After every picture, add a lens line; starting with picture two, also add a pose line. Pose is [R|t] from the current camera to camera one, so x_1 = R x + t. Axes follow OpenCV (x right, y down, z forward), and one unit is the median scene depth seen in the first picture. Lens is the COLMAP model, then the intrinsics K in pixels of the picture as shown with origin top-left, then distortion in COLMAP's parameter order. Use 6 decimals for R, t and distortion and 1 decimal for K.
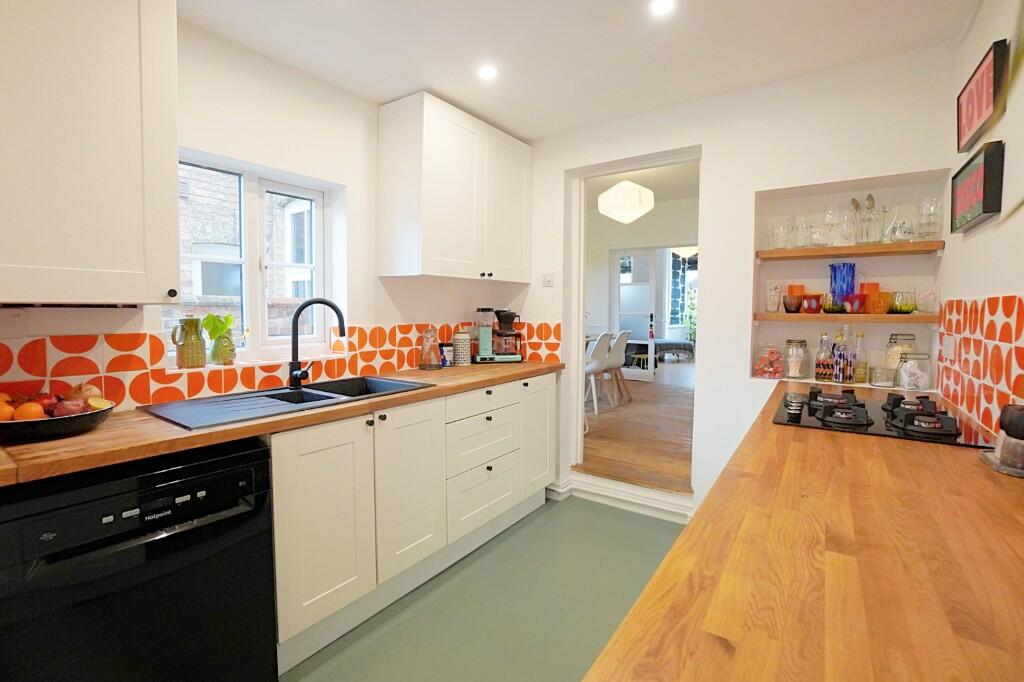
lens RADIAL K [[457.5, 0, 503.8], [0, 457.5, 331.7], [0, 0, 1]] dist [-0.063600, 0.025139]
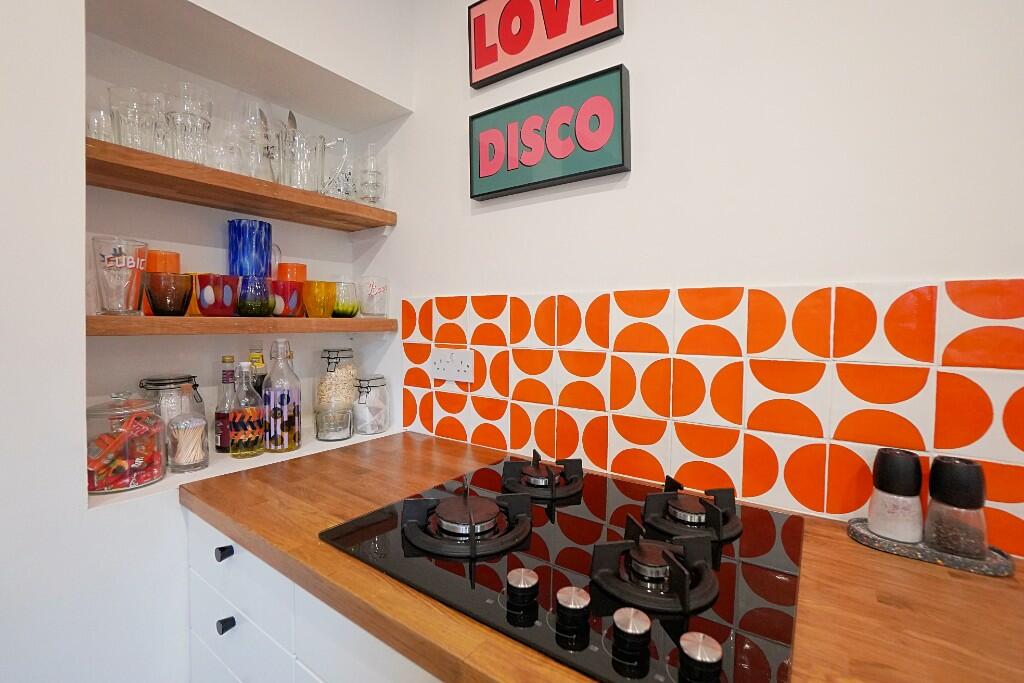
lens RADIAL K [[457.5, 0, 503.8], [0, 457.5, 332.2], [0, 0, 1]] dist [-0.063600, 0.025139]
pose [[-0.003241, -0.024111, 0.999704, 0.234618], [0.044382, 0.998721, 0.024232, -0.023869], [-0.999009, 0.044448, -0.002167, 0.739265]]
